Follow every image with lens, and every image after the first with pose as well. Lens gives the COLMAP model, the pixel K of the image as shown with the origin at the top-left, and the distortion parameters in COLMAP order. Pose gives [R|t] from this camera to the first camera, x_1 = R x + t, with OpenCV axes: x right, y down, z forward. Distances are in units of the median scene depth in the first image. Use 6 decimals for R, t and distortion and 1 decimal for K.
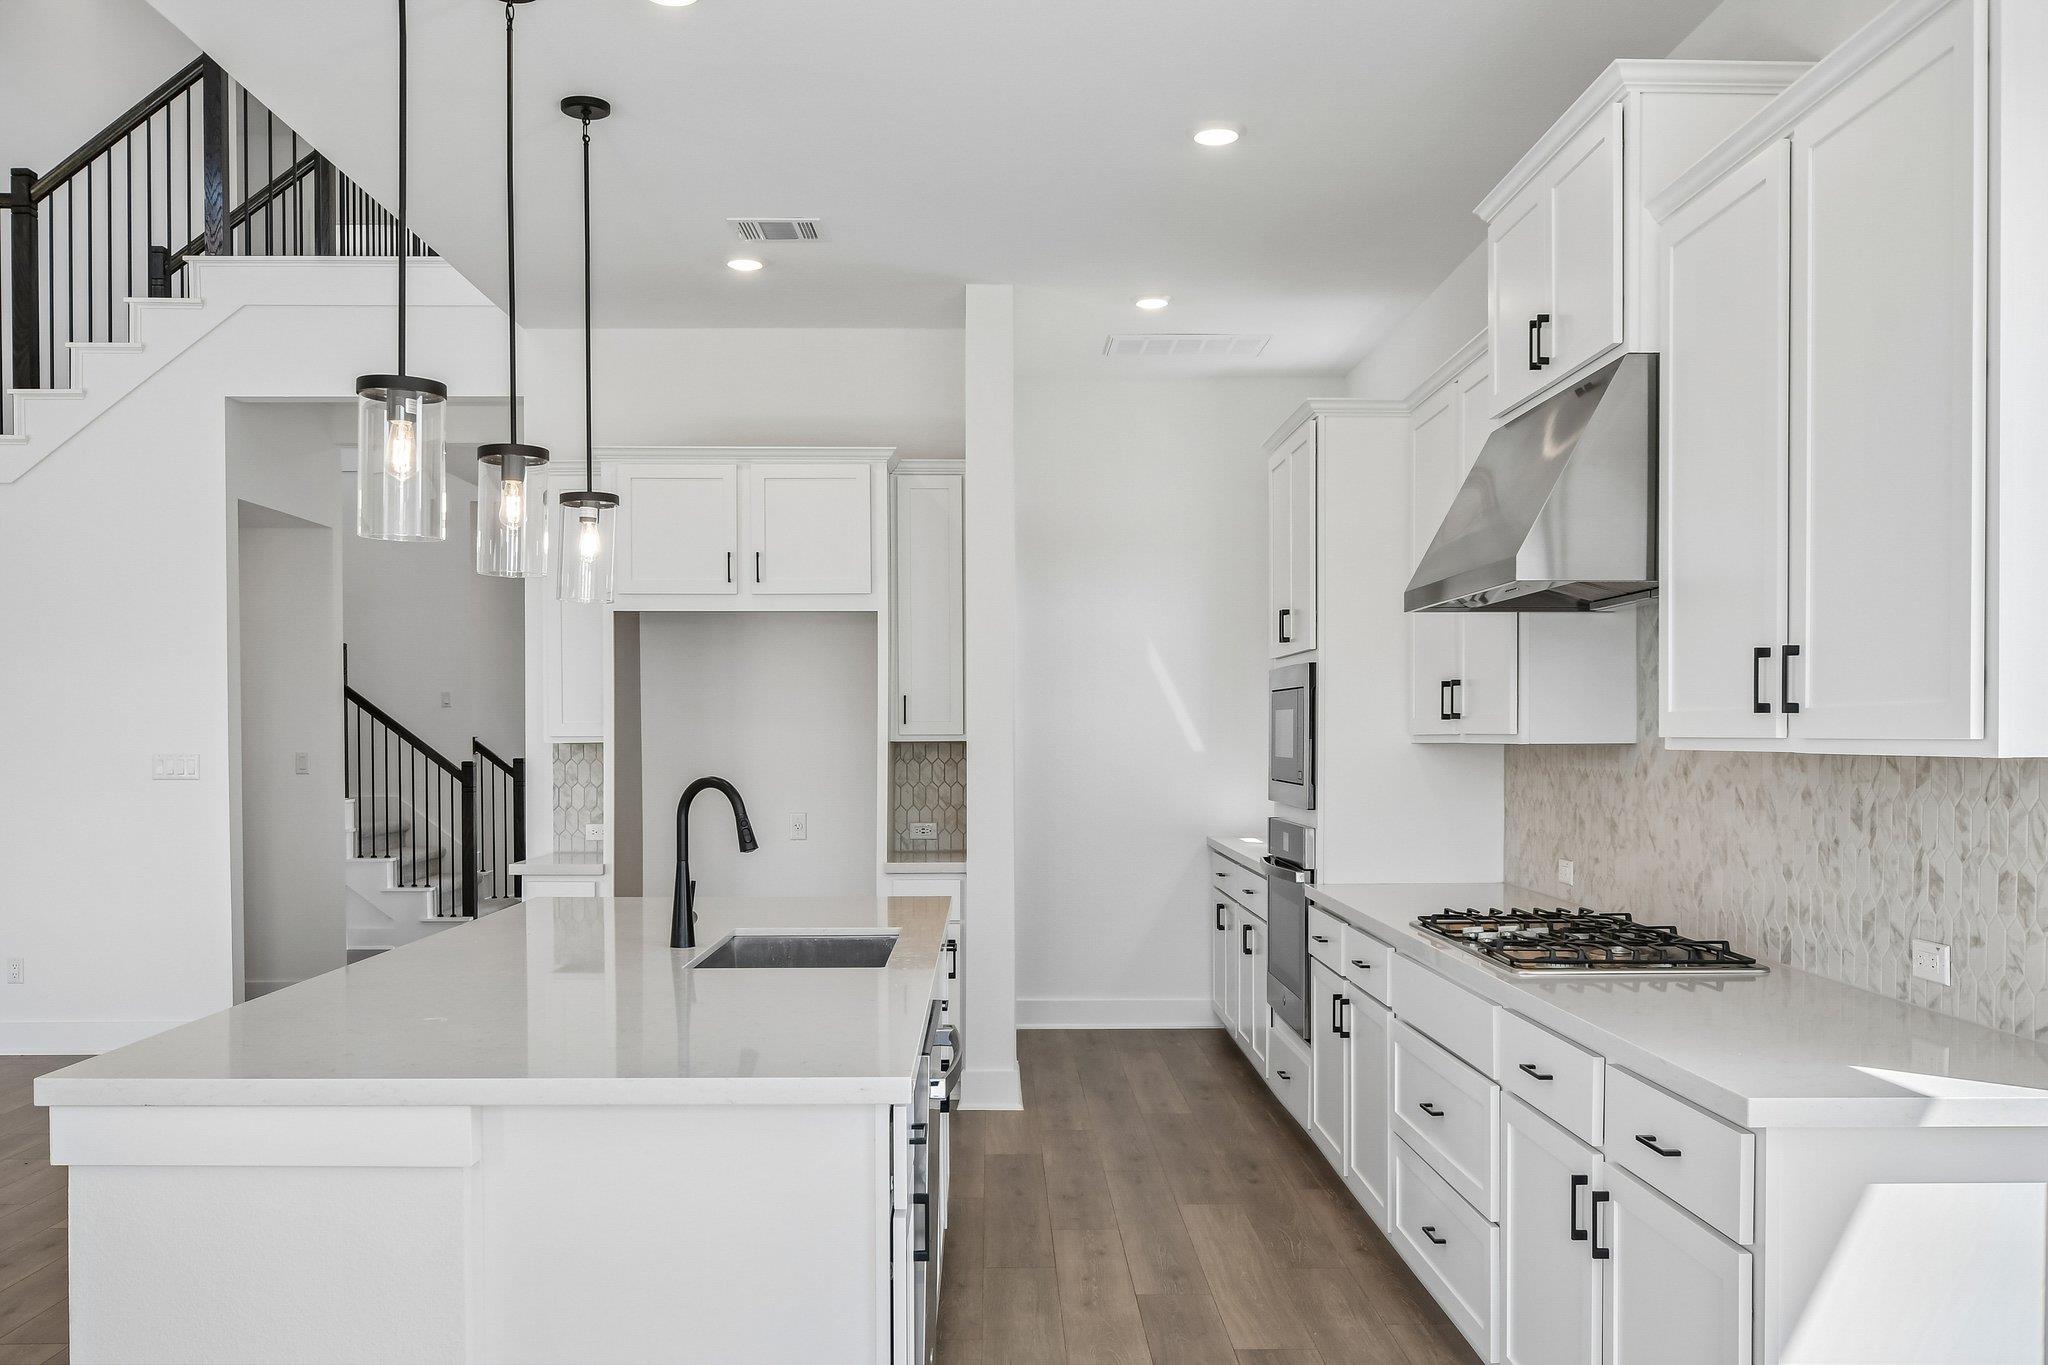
lens RADIAL K [[1714.7, 0, 1011.2], [0, 1714.7, 765.6], [0, 0, 1]] dist [0.006457, -0.003279]
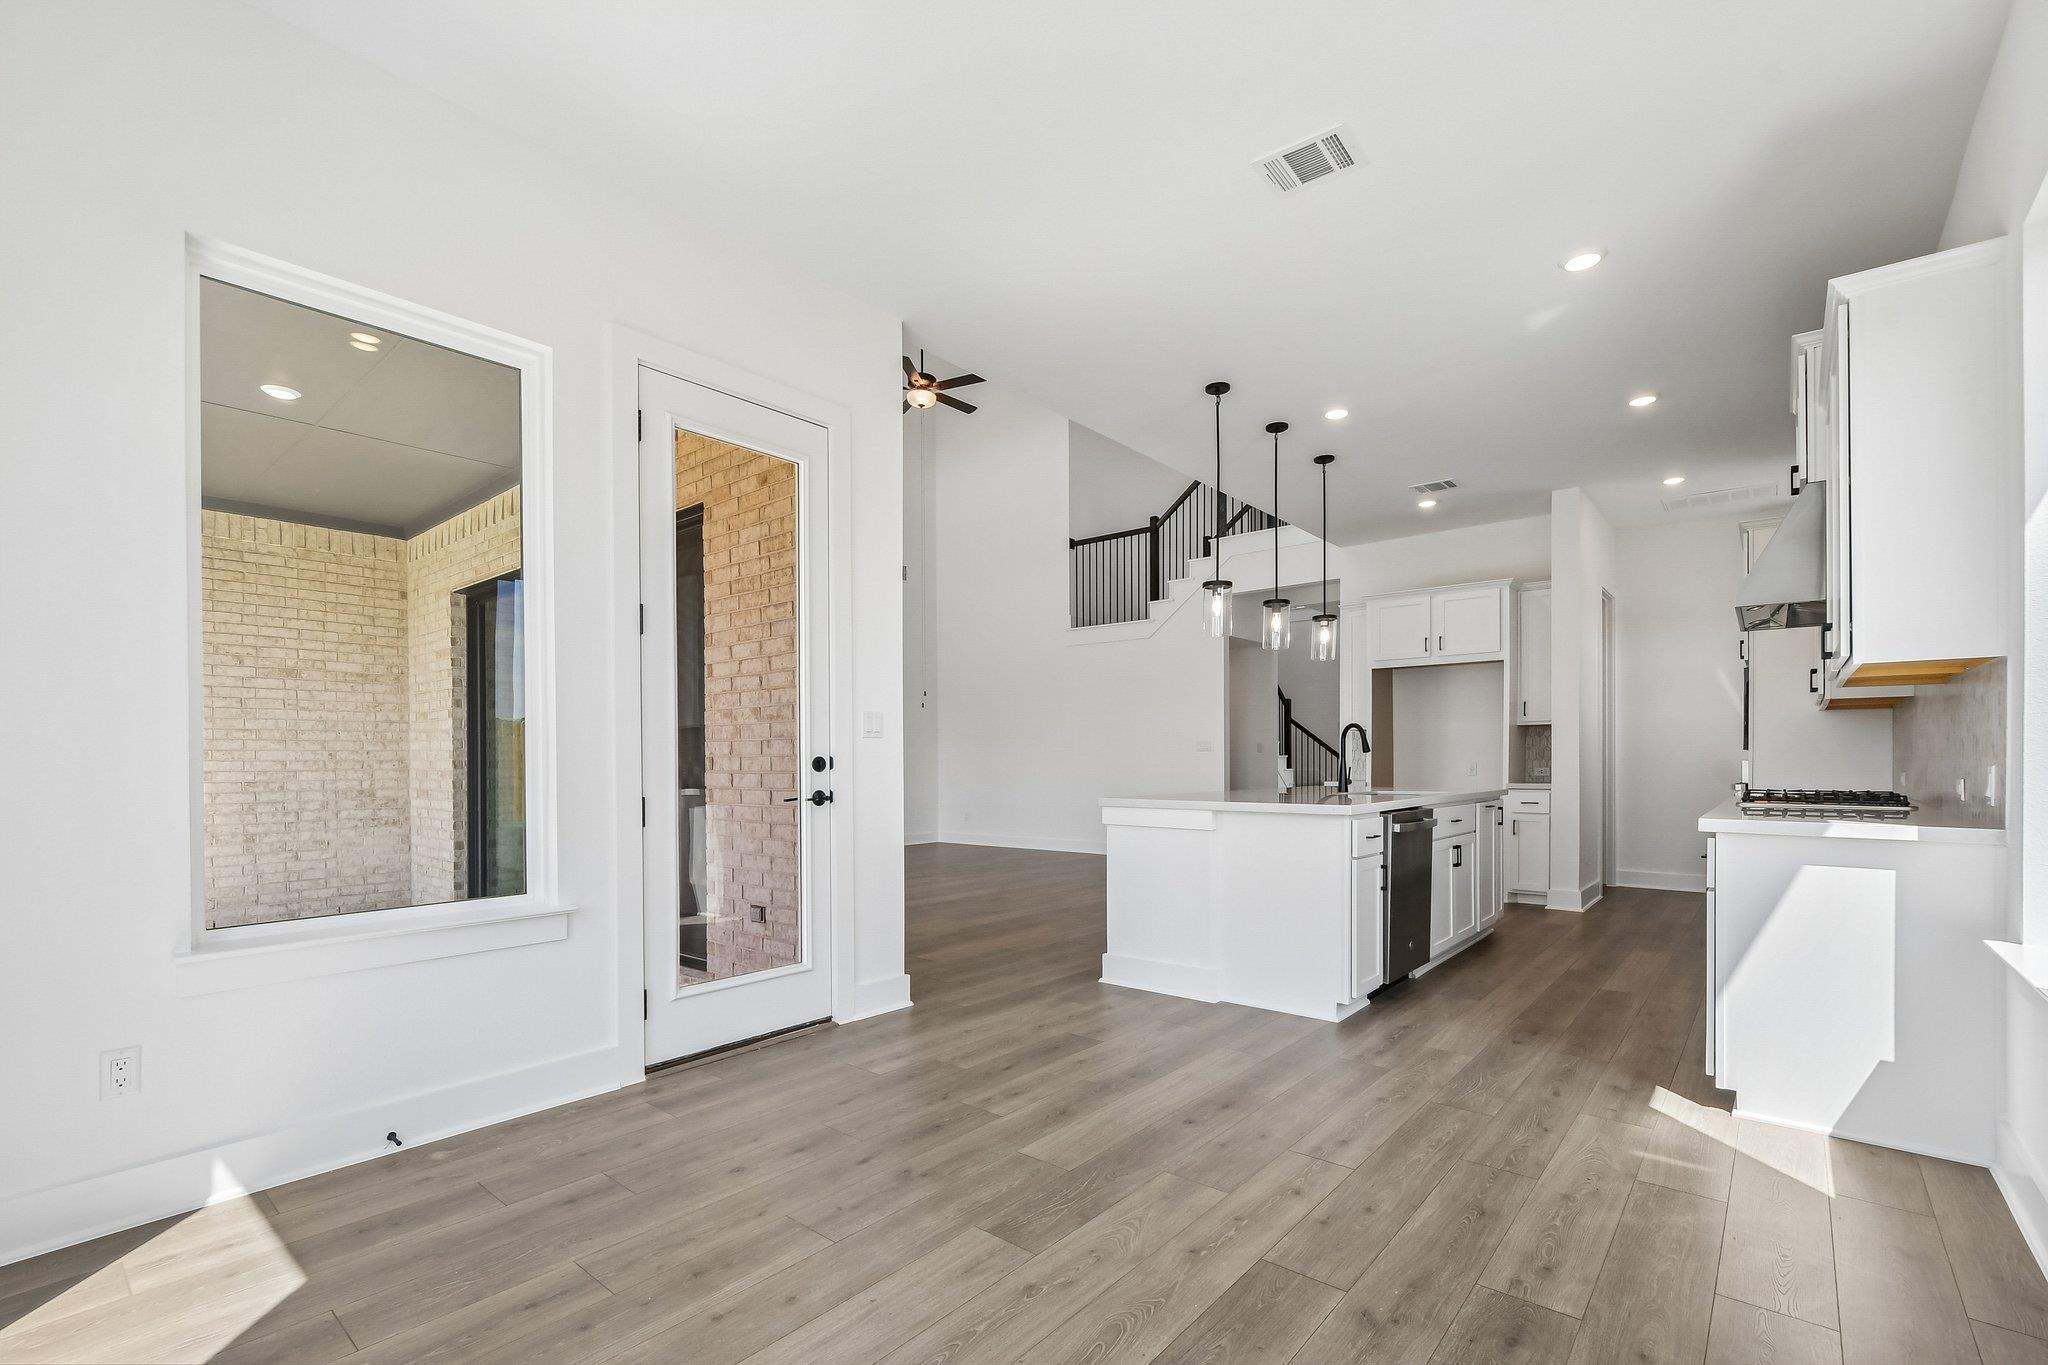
lens RADIAL K [[903.8, 0, 1012.8], [0, 903.8, 767.9], [0, 0, 1]] dist [0.000649, -0.001423]
pose [[0.751343, 0.003993, -0.659900, 0.195409], [-0.011574, 0.999908, -0.007127, 0.052887], [0.659811, 0.012992, 0.751319, -0.188965]]
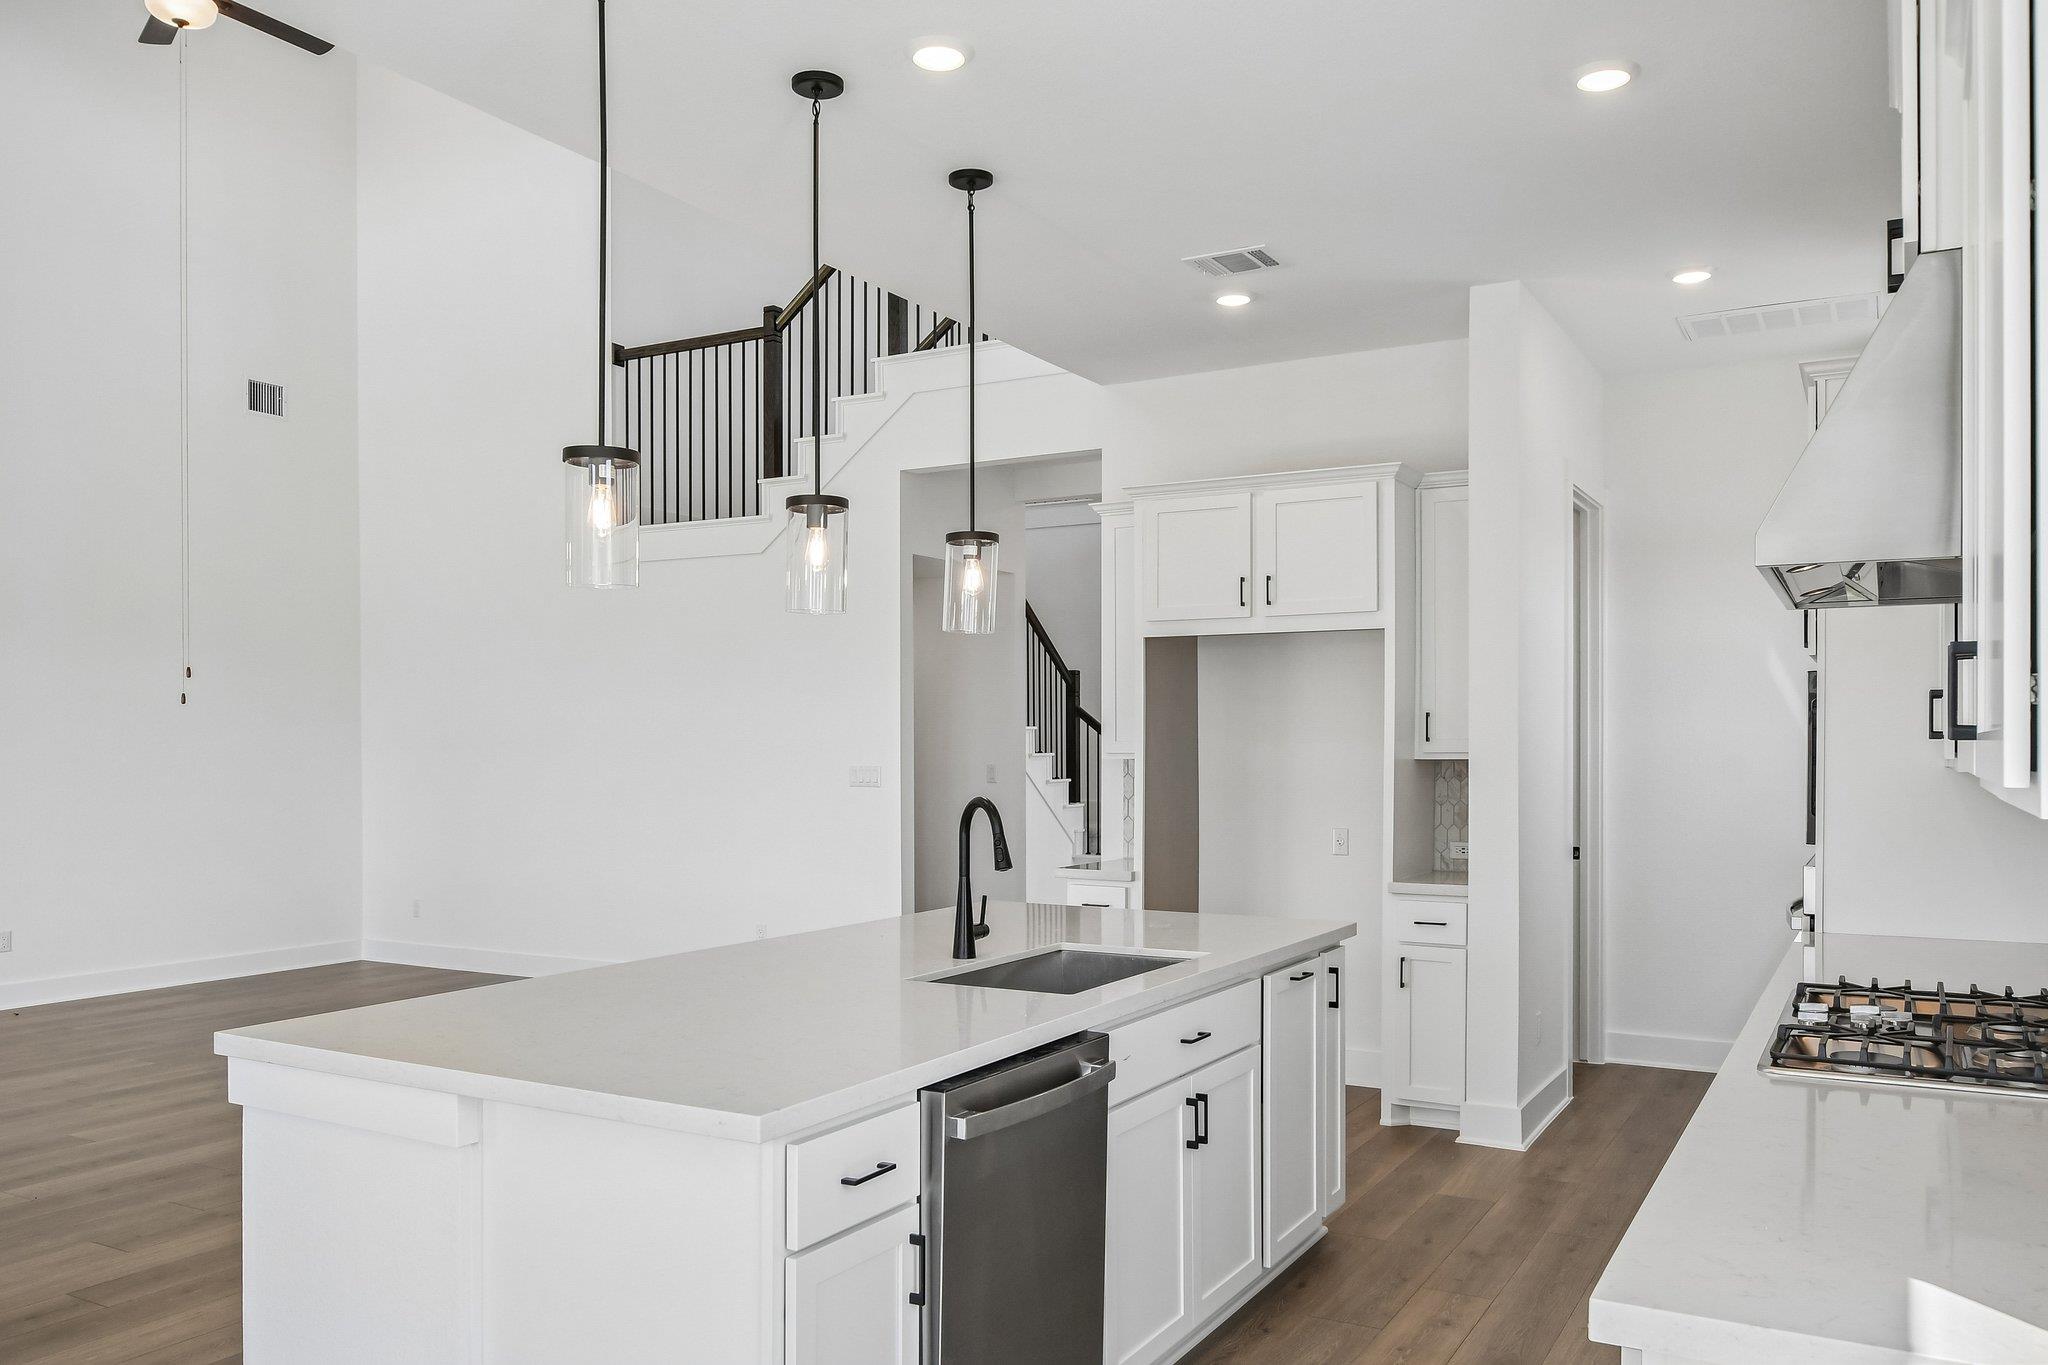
lens RADIAL K [[1551.3, 0, 1020.4], [0, 1551.3, 757.9], [0, 0, 1]] dist [0.006281, -0.000398]
pose [[0.863010, 0.005567, -0.505157, 0.198109], [-0.010449, 0.999922, -0.006831, -0.006835], [0.505079, 0.011173, 0.863001, 0.120637]]
